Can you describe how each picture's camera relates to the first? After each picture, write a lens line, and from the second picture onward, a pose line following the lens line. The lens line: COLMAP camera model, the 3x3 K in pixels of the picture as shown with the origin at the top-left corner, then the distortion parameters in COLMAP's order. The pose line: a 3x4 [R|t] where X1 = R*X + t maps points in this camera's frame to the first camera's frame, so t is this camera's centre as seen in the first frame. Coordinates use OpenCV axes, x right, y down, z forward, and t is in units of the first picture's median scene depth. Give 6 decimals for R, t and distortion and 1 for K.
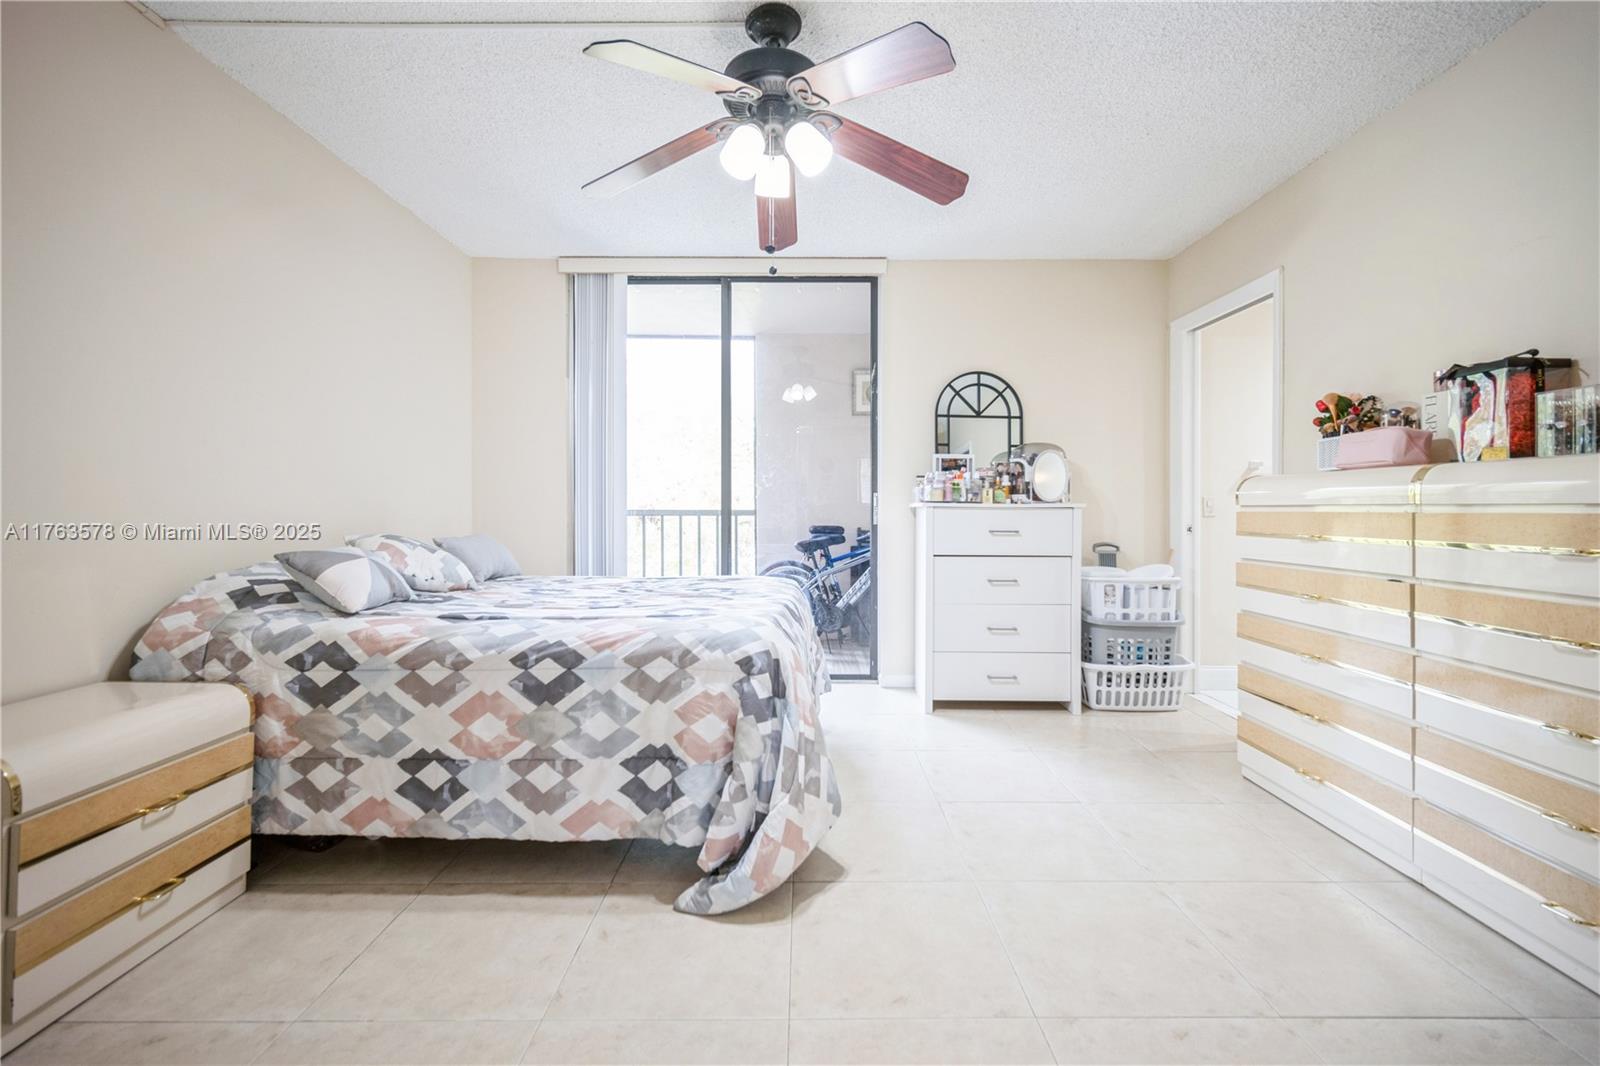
lens RADIAL K [[676.5, 0, 806.9], [0, 676.5, 519.6], [0, 0, 1]] dist [-0.001942, -0.000383]
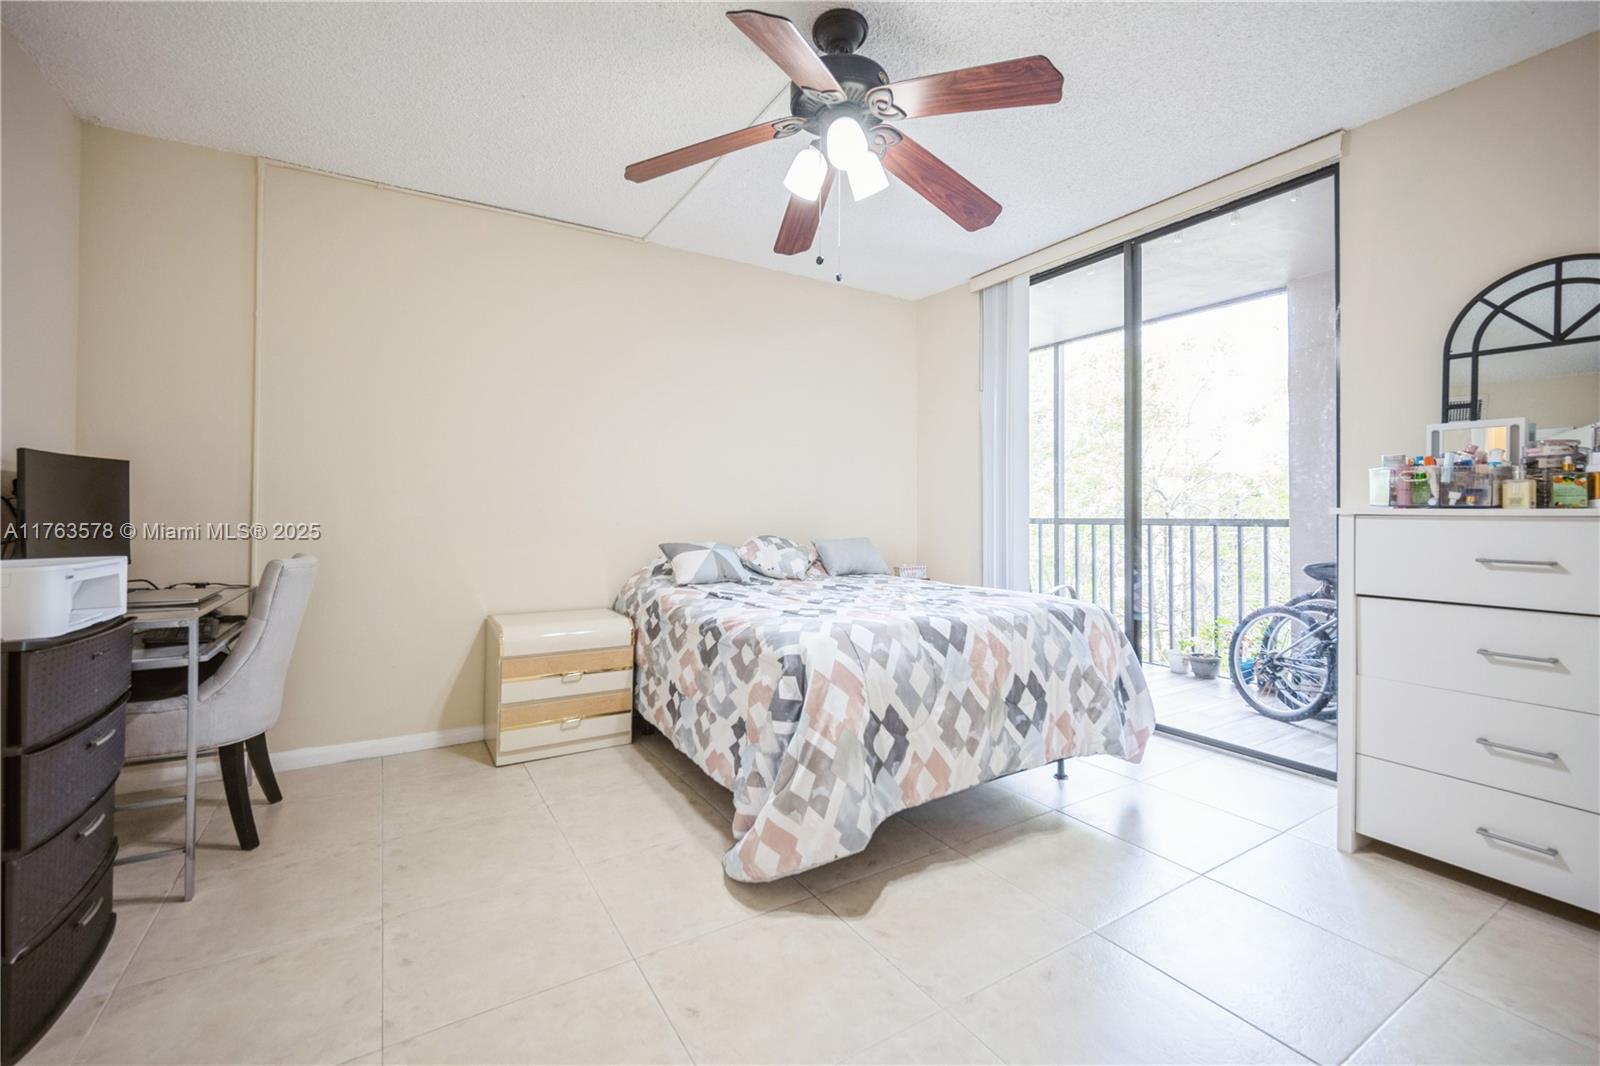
lens RADIAL K [[676.5, 0, 803.9], [0, 676.5, 517.8], [0, 0, 1]] dist [-0.001942, -0.000383]
pose [[0.520286, 0.003348, -0.853986, 0.747758], [-0.015812, 0.999859, -0.005713, -0.007687], [0.853846, 0.016475, 0.520265, 0.430480]]
